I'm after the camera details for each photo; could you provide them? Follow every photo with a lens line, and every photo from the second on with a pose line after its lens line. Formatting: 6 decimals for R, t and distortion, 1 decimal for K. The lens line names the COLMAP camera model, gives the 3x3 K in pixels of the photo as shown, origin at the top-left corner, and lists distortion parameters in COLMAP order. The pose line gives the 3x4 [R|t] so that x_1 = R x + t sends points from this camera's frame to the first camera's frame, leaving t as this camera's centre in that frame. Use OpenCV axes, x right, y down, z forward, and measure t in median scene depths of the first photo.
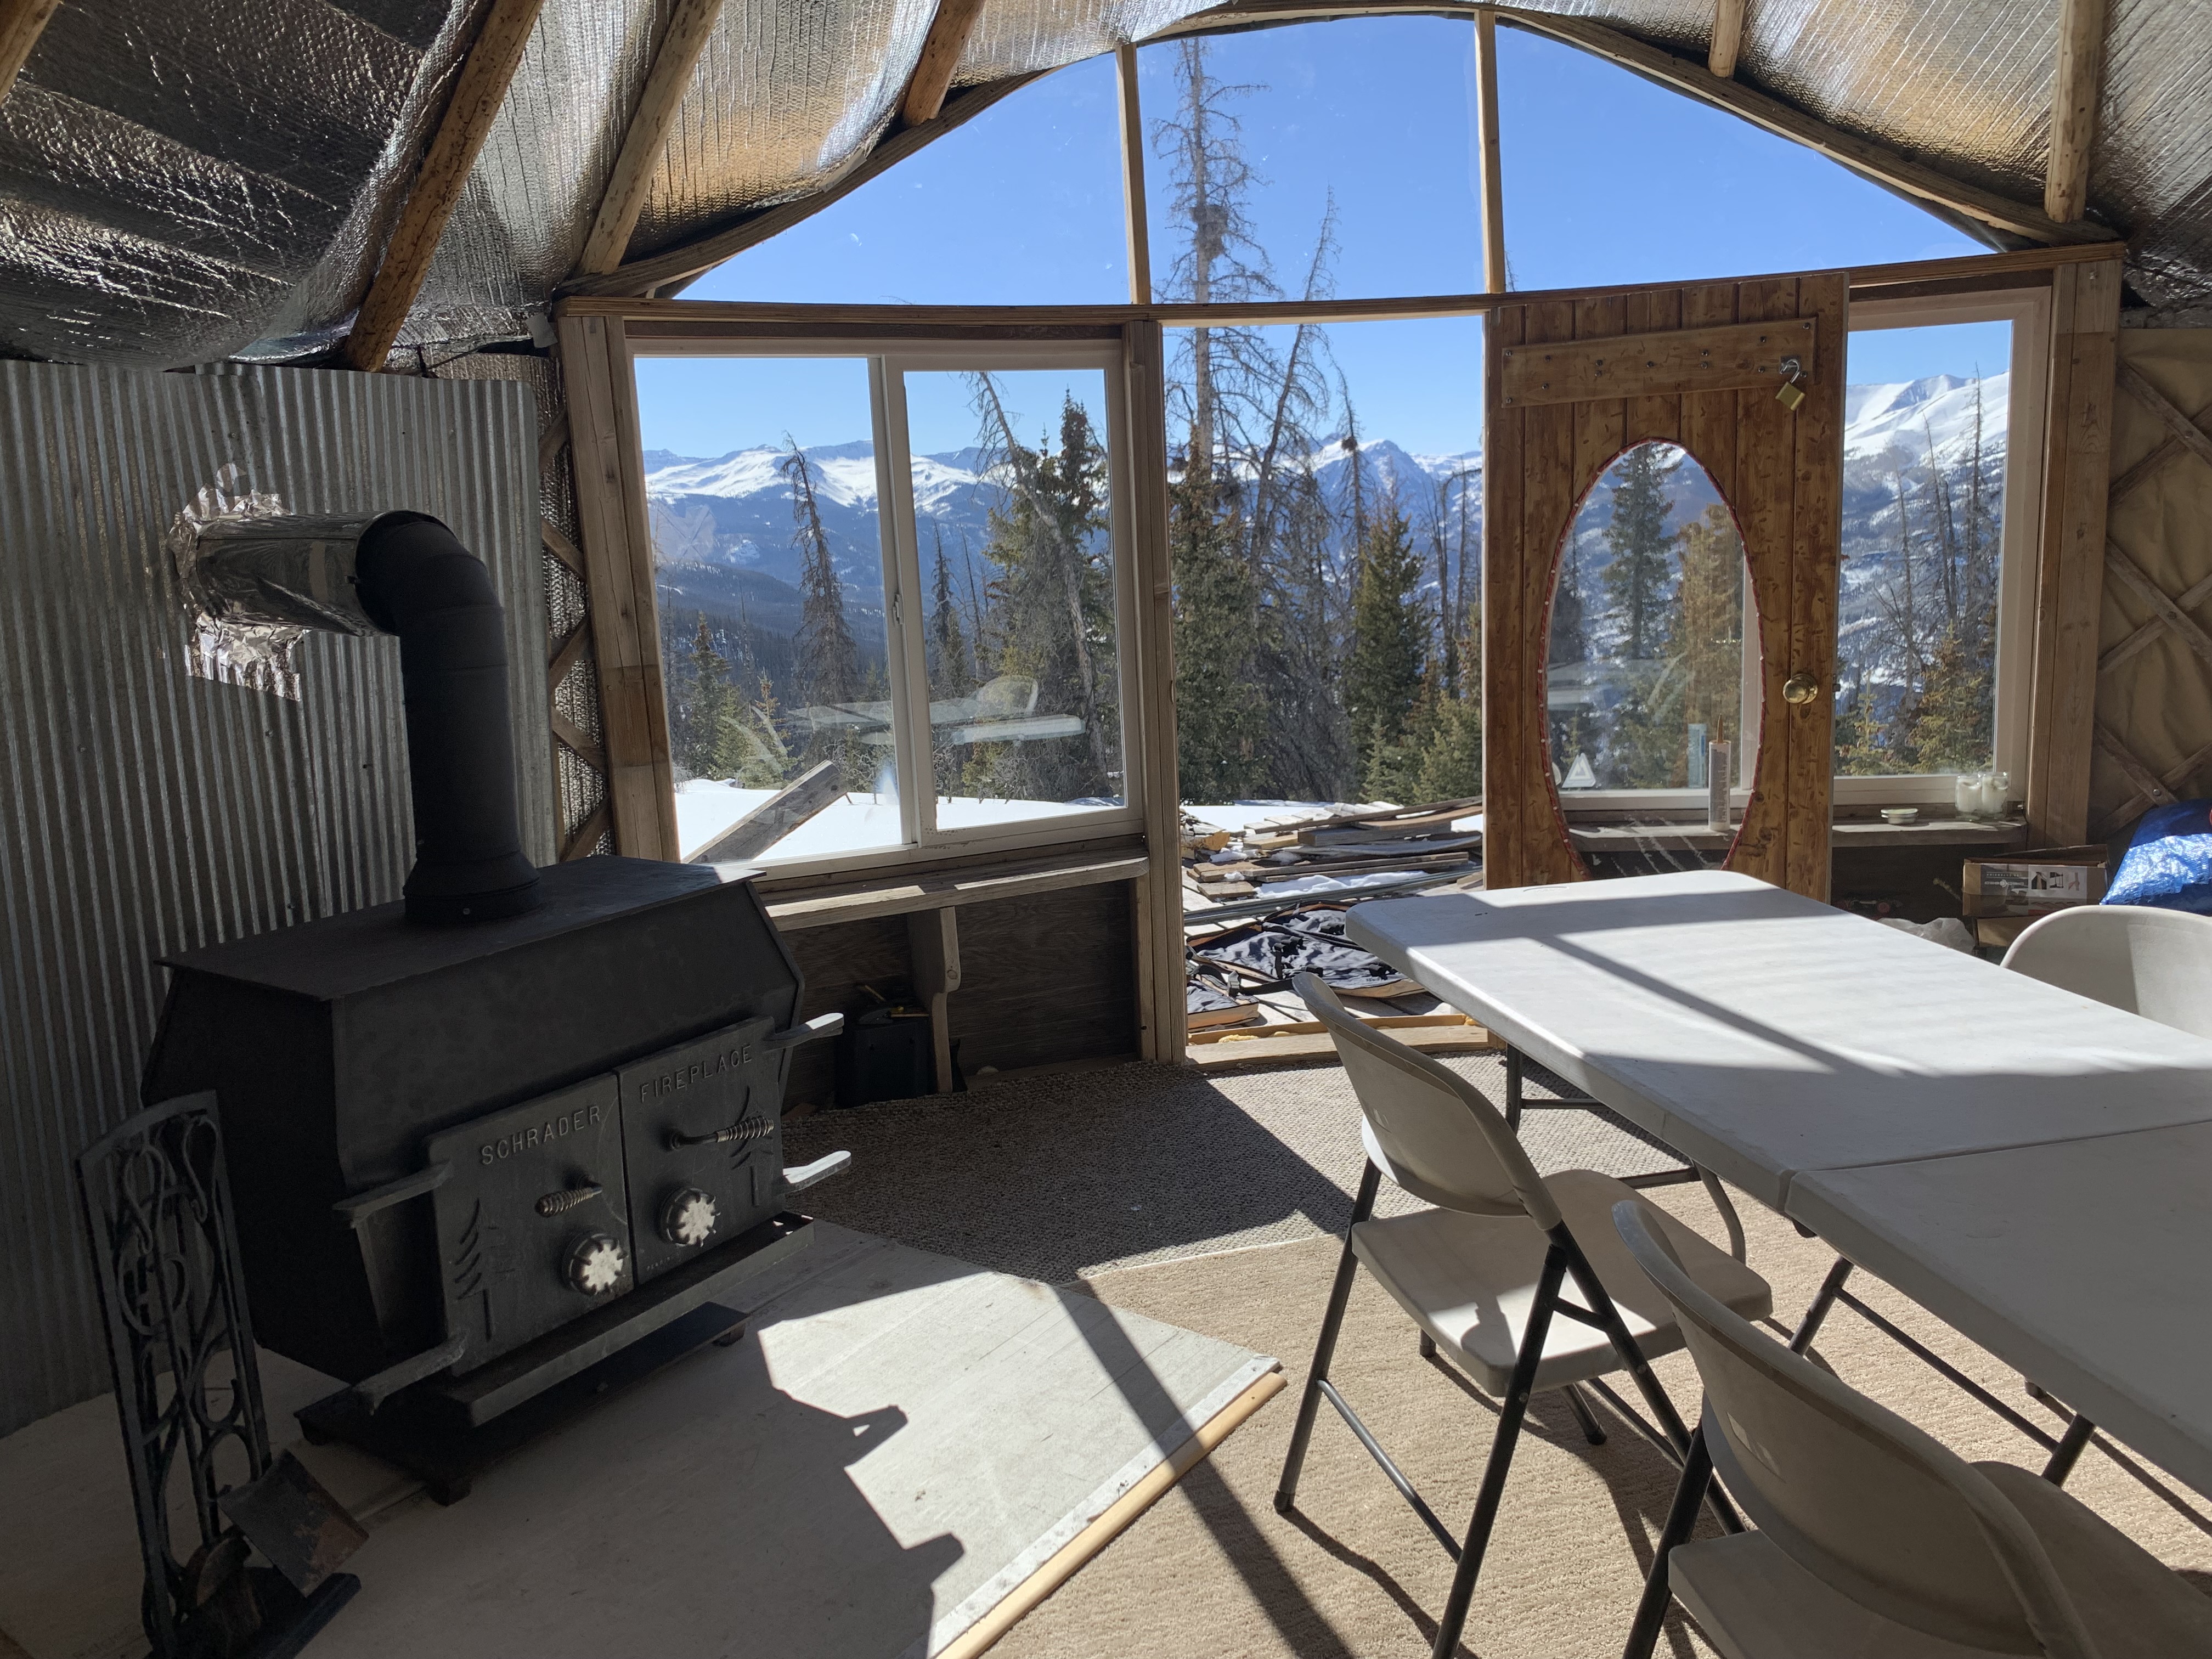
lens RADIAL K [[1692.7, 0, 1103.8], [0, 1692.7, 821.2], [0, 0, 1]] dist [0.010647, -0.002853]
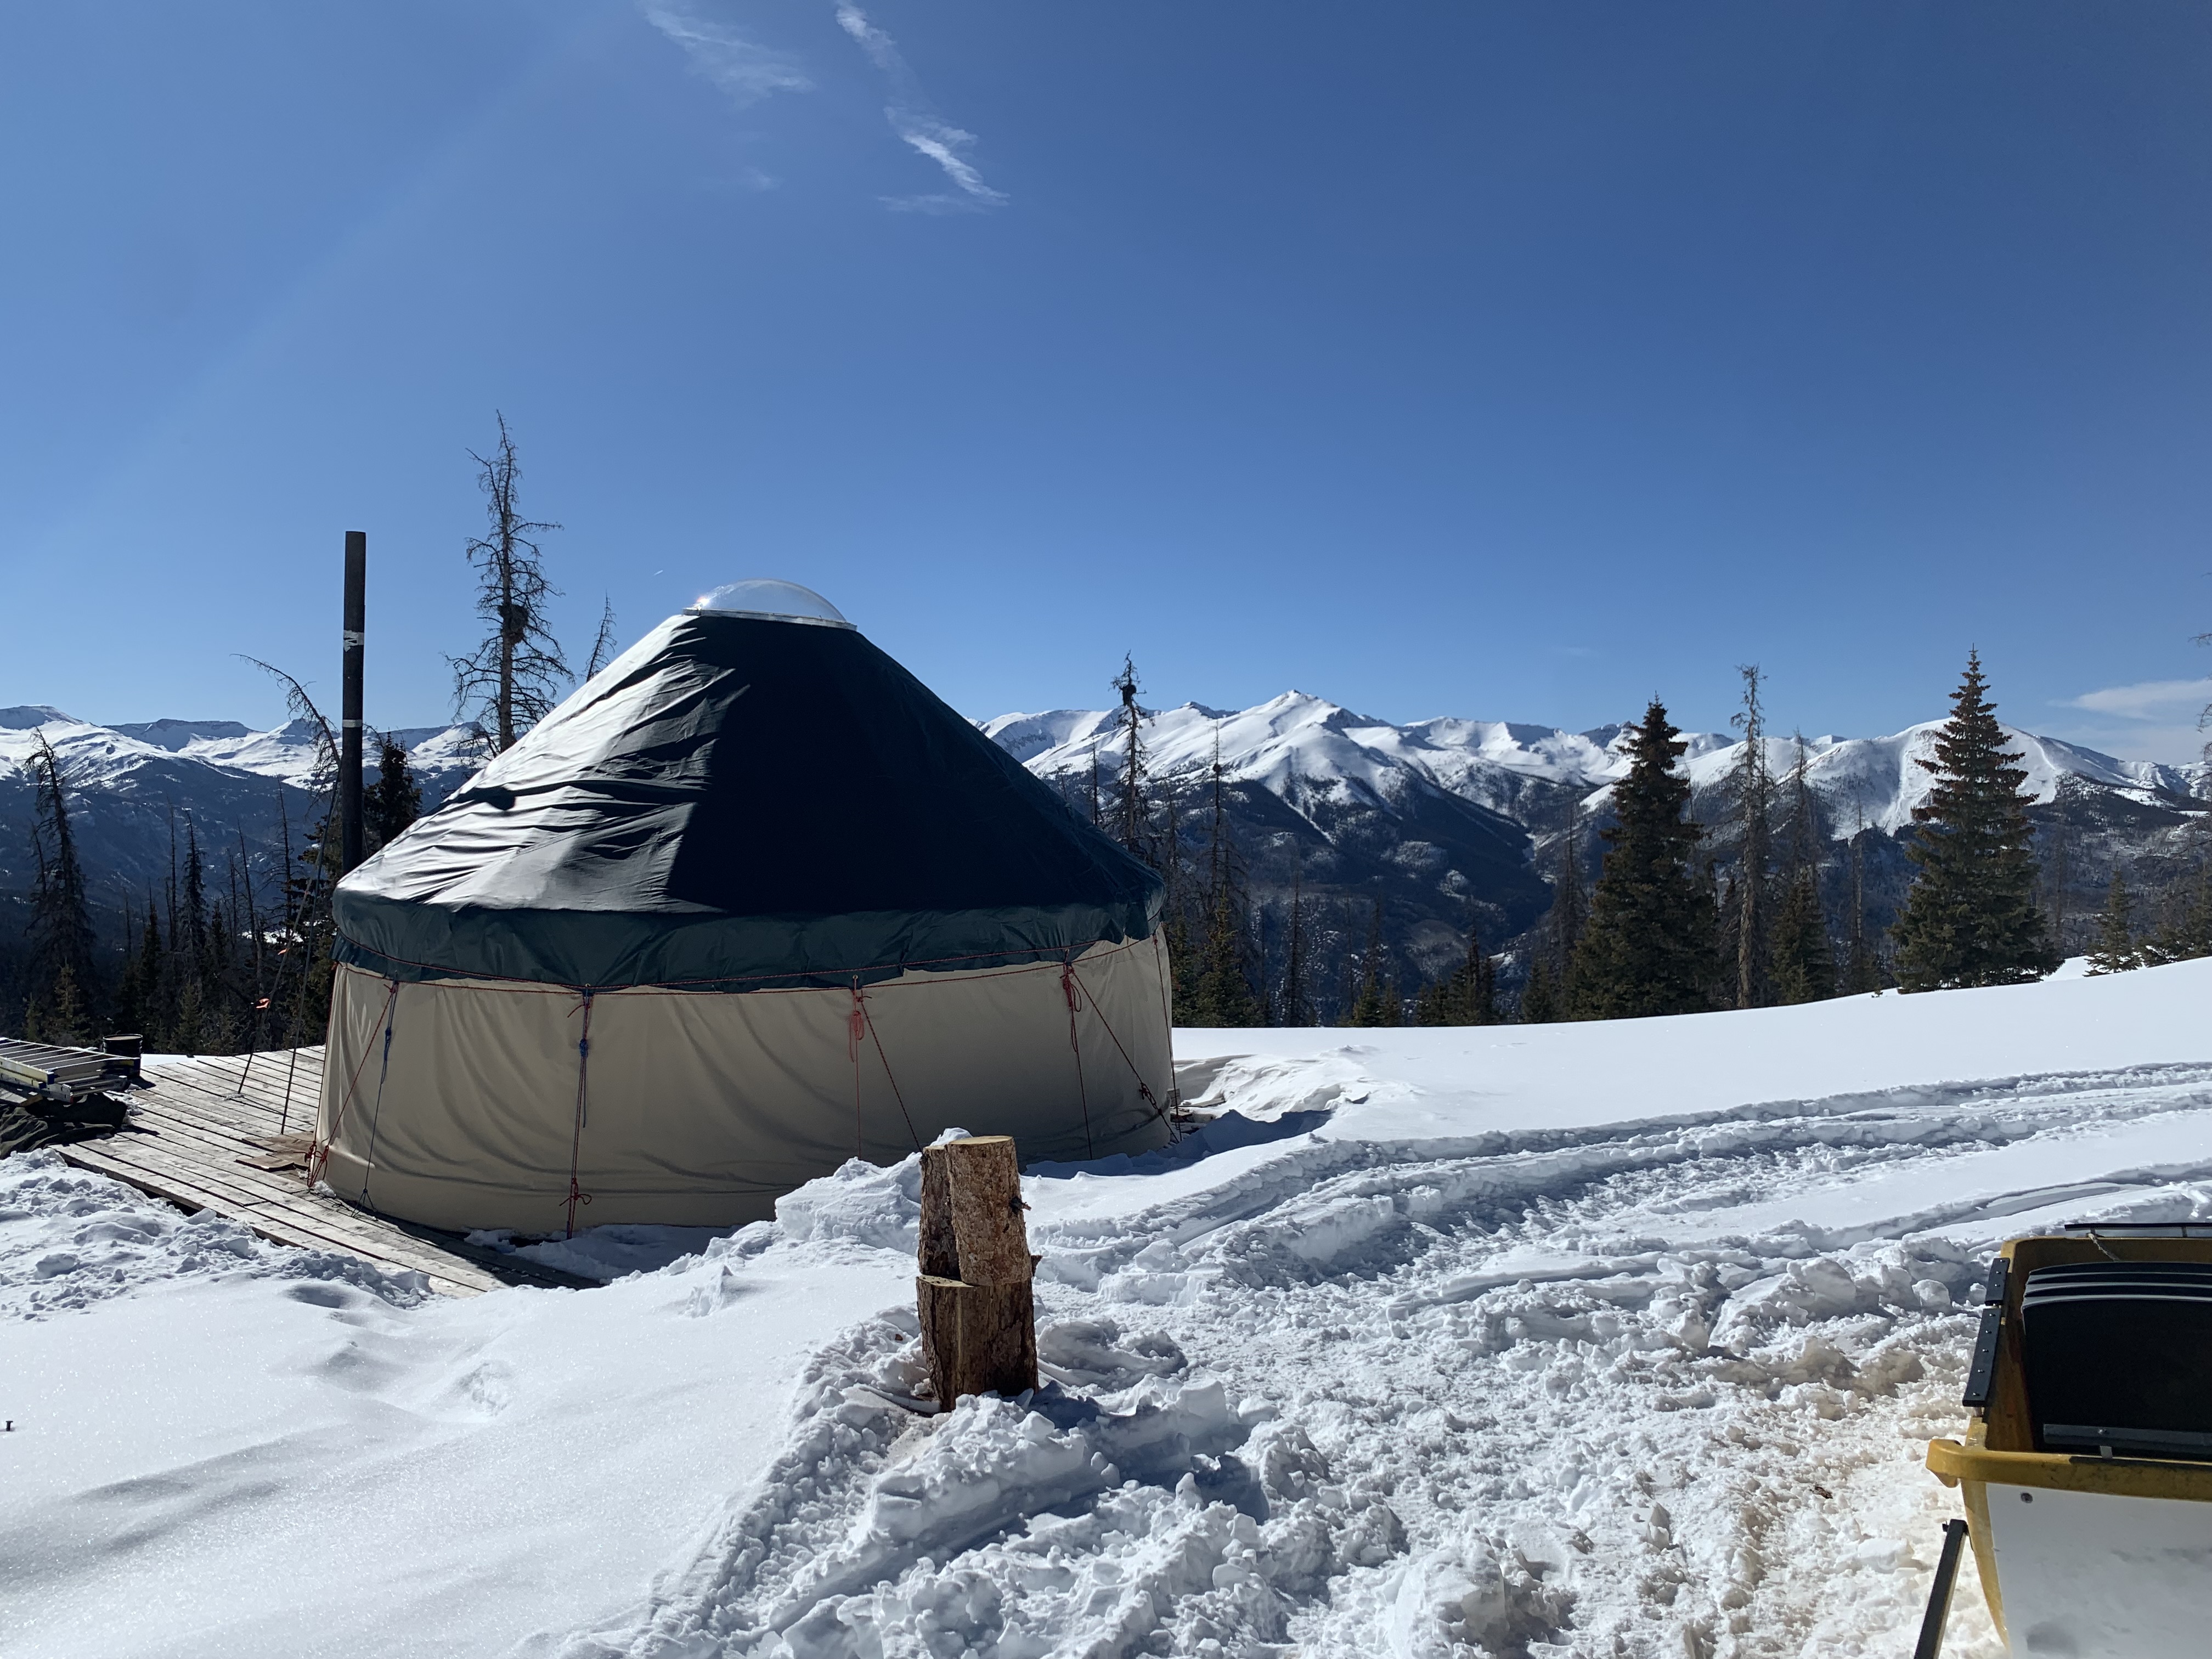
lens RADIAL K [[1692.7, 0, 1109.5], [0, 1692.7, 837.2], [0, 0, 1]] dist [0.010647, -0.002853]
pose [[0.907847, 0.024508, 0.418584, -0.061784], [0.043957, 0.987227, -0.153138, 0.037400], [-0.416991, 0.157426, 0.895174, -0.335187]]
